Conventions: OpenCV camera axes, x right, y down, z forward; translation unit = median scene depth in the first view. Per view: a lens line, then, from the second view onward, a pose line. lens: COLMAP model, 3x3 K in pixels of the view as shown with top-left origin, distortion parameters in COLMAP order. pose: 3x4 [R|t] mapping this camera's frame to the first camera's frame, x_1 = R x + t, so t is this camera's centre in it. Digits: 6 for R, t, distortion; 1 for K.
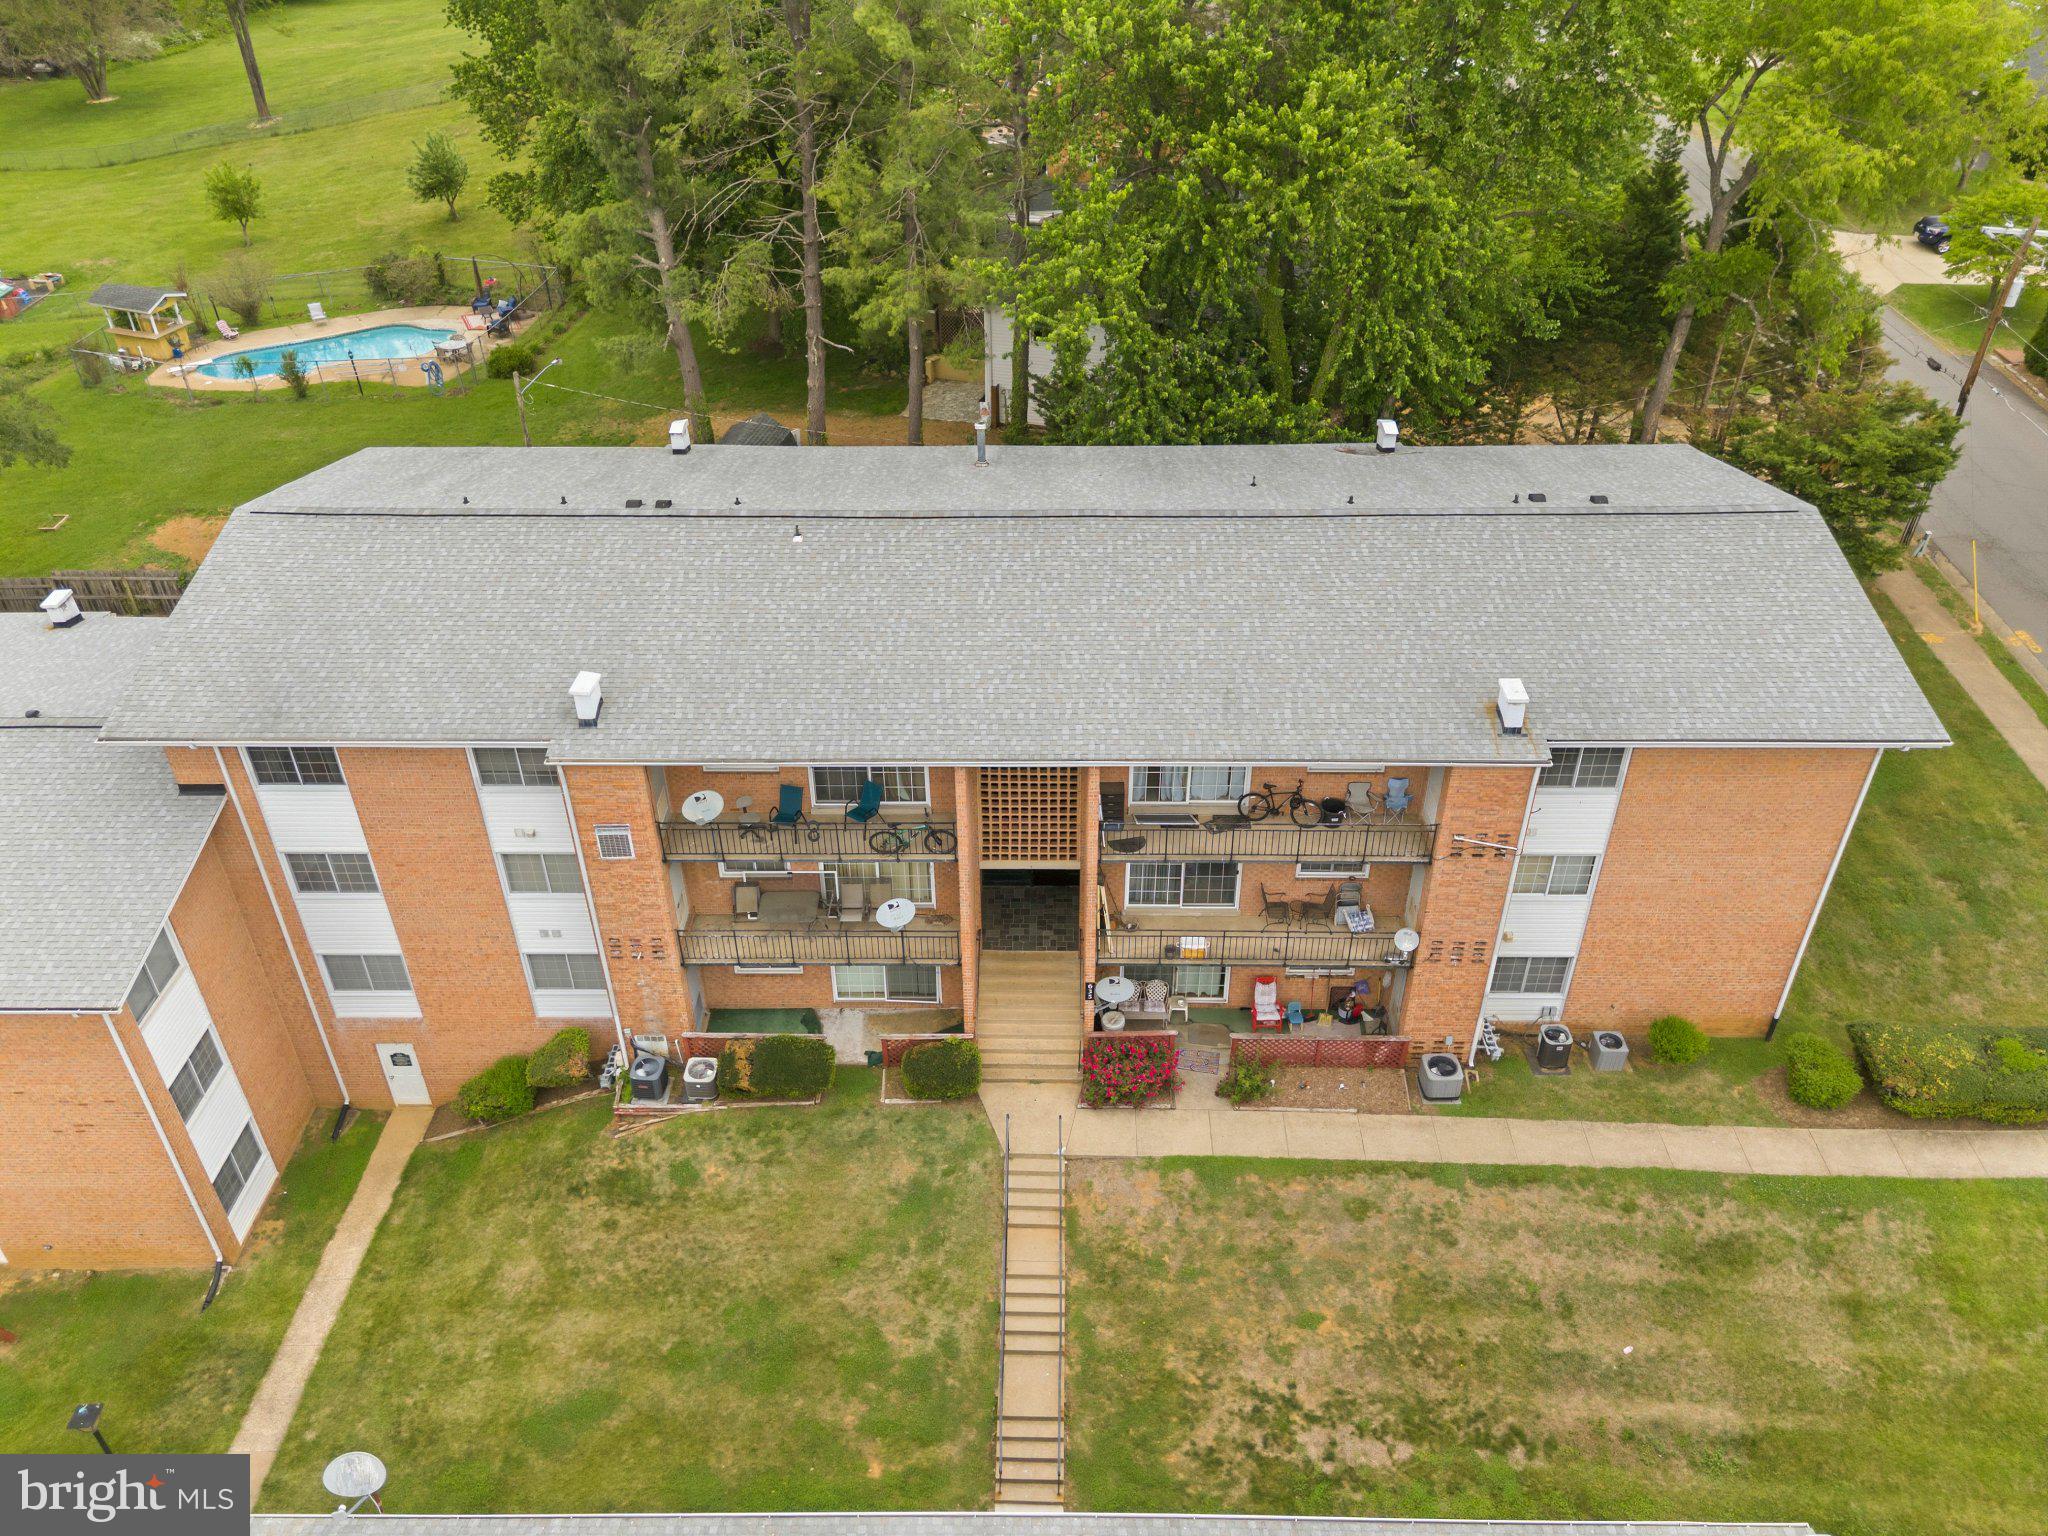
lens RADIAL K [[1497.0, 0, 1015.3], [0, 1497.0, 762.5], [0, 0, 1]] dist [0.073944, -0.068746]
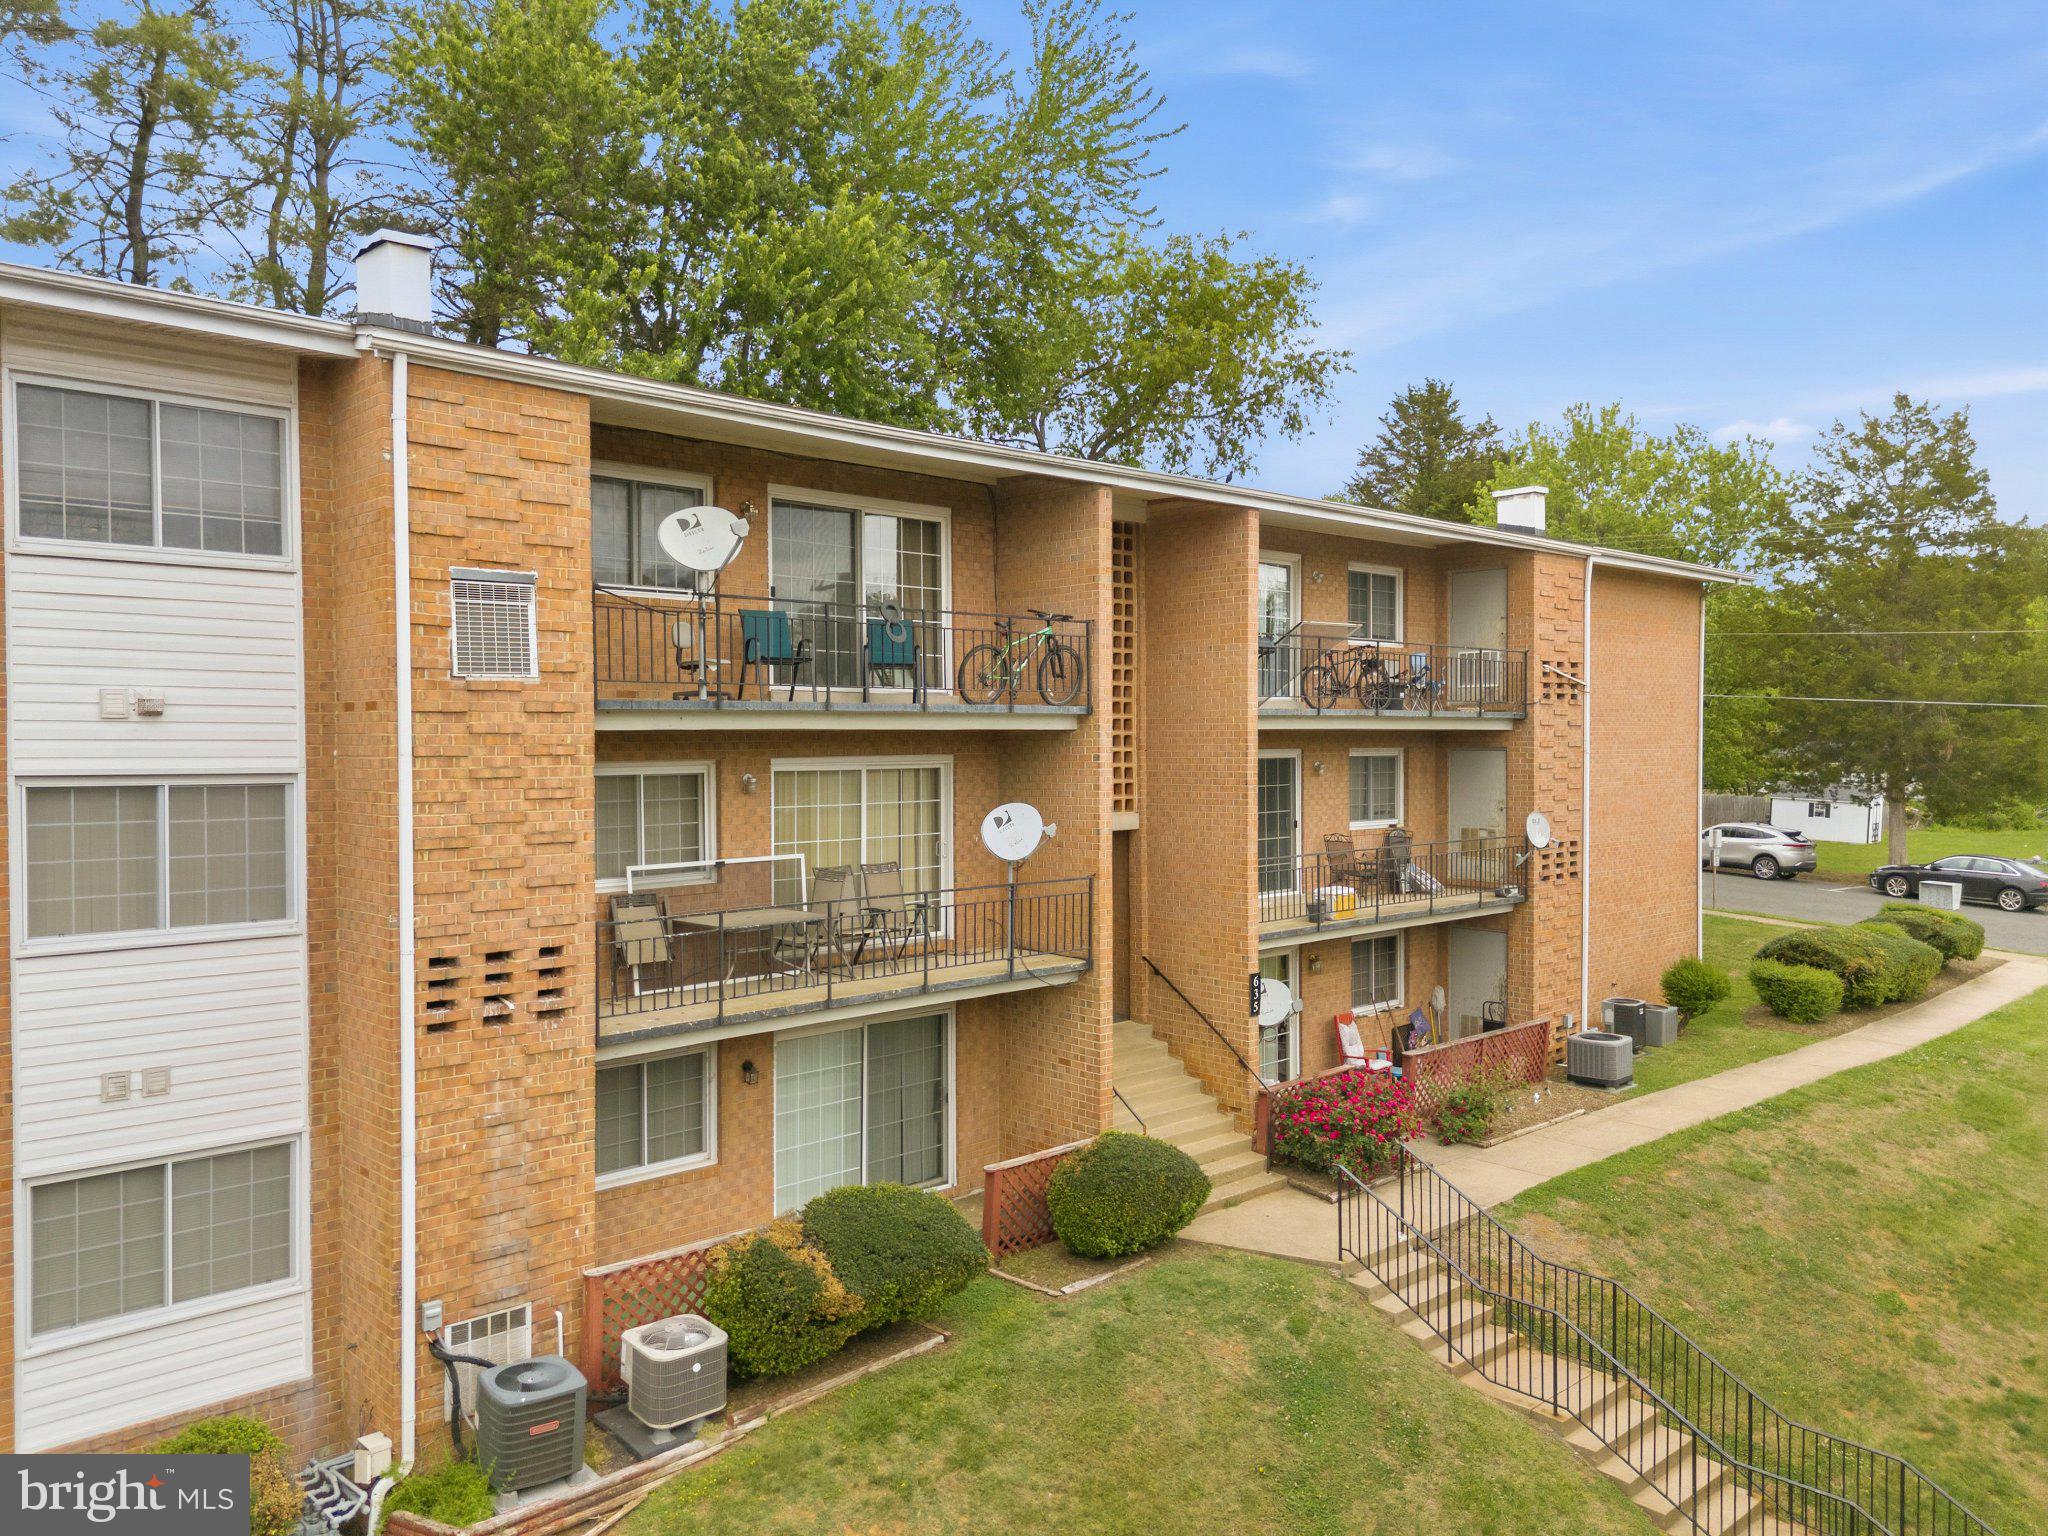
lens RADIAL K [[1497.0, 0, 1015.3], [0, 1497.0, 762.5], [0, 0, 1]] dist [0.073944, -0.068746]
pose [[0.722123, -0.006886, 0.691730, -0.411540], [0.392932, 0.827061, -0.401963, 0.273866], [-0.569335, 0.562070, 0.599946, 0.659470]]
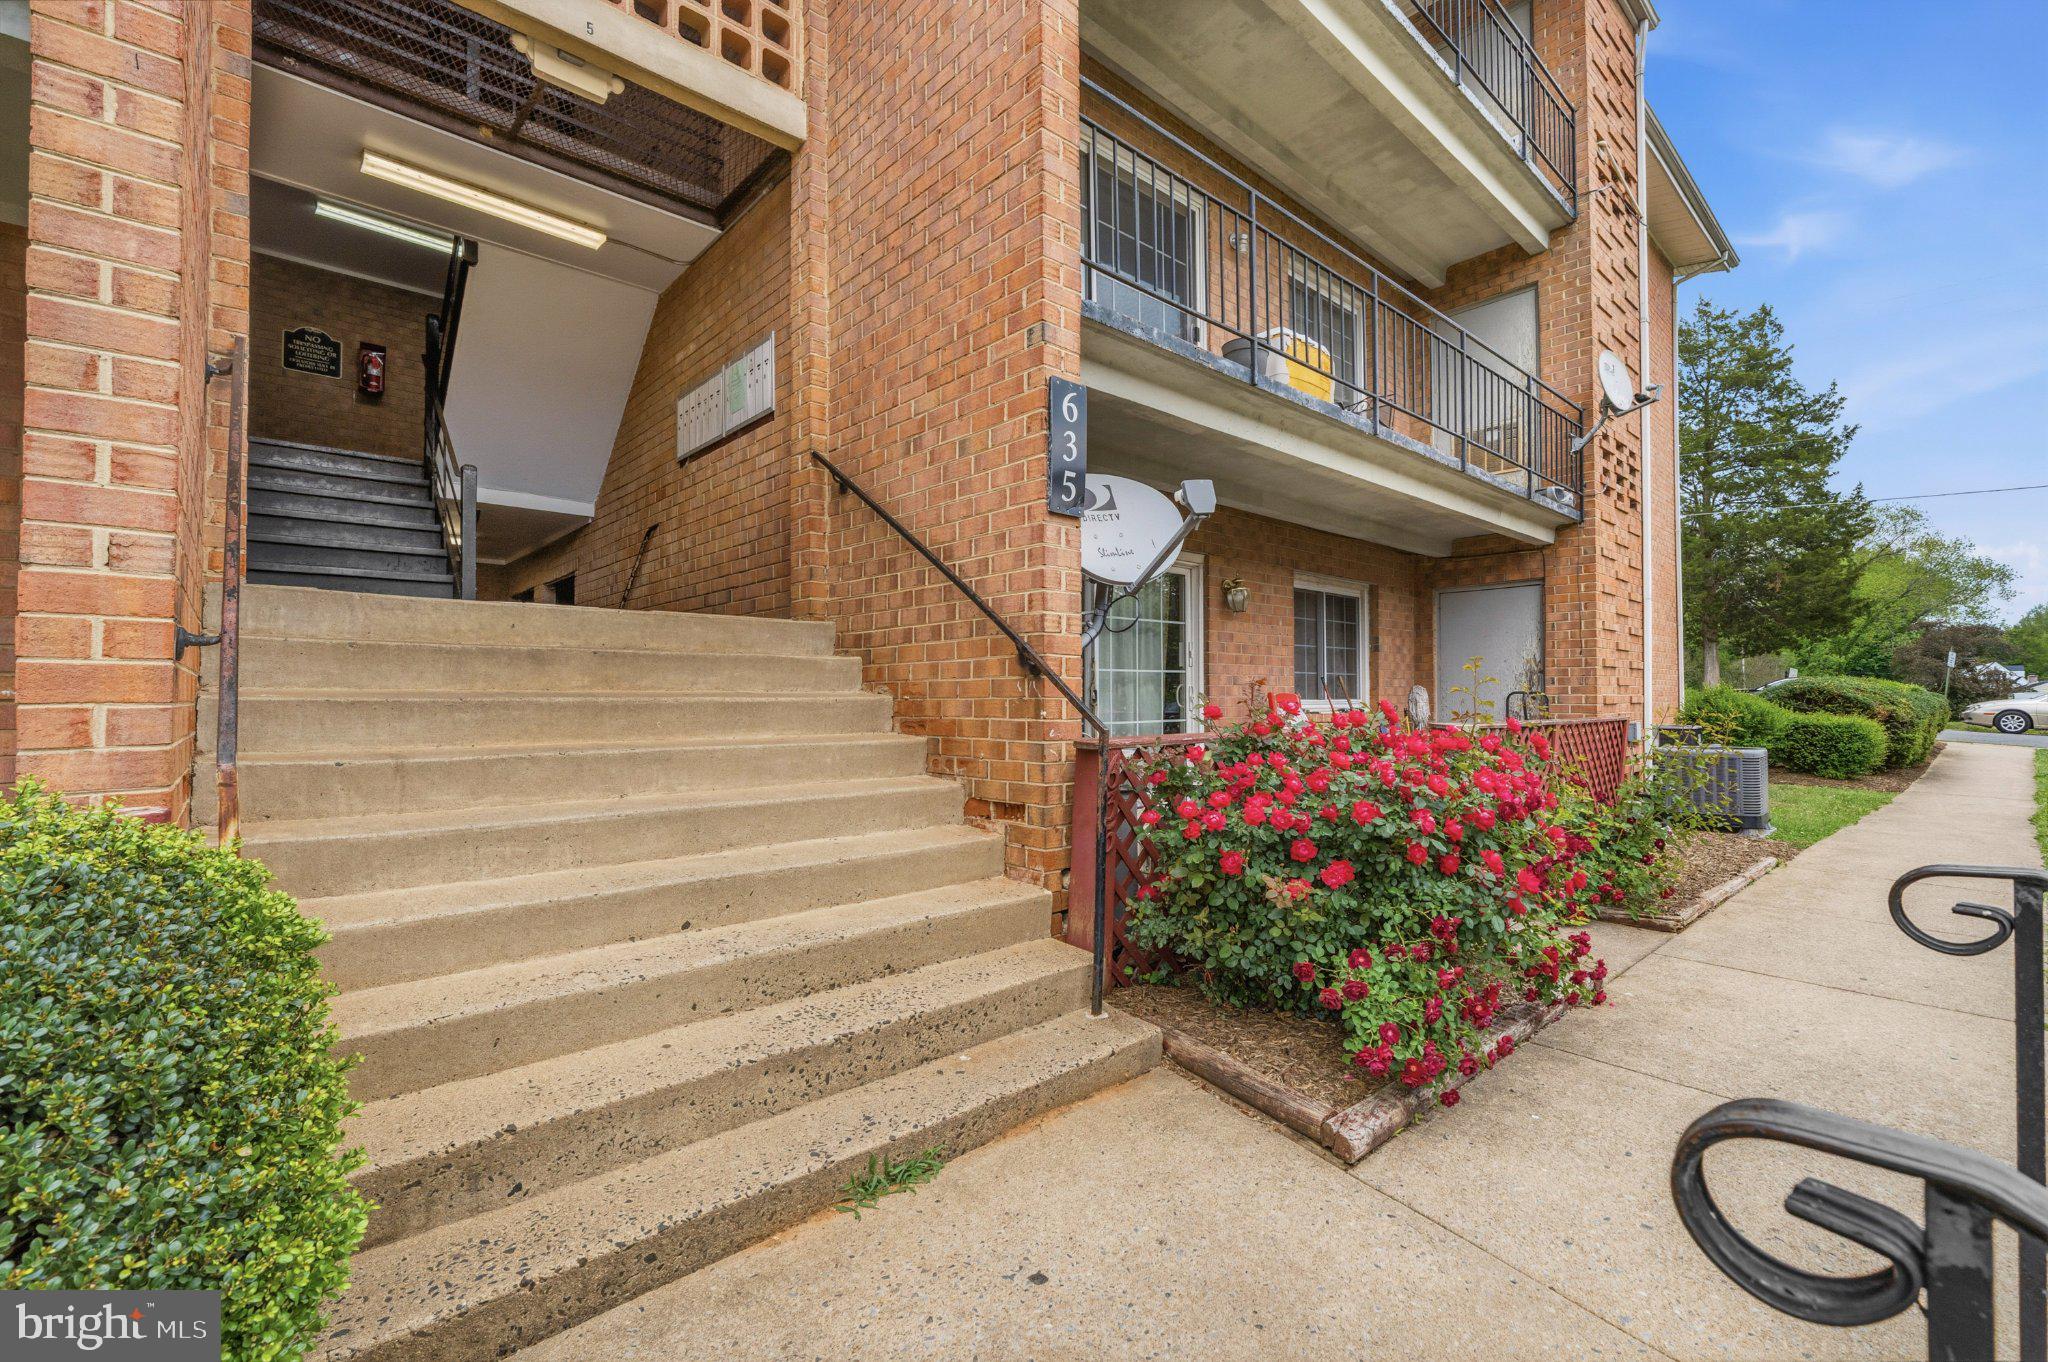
lens RADIAL K [[877.6, 0, 1019.4], [0, 877.6, 688.2], [0, 0, 1]] dist [-0.001135, -0.000173]
pose [[0.733925, 0.016821, 0.679022, -0.026902], [0.384883, 0.813410, -0.436153, 0.221247], [-0.559660, 0.581448, 0.590508, 0.957450]]
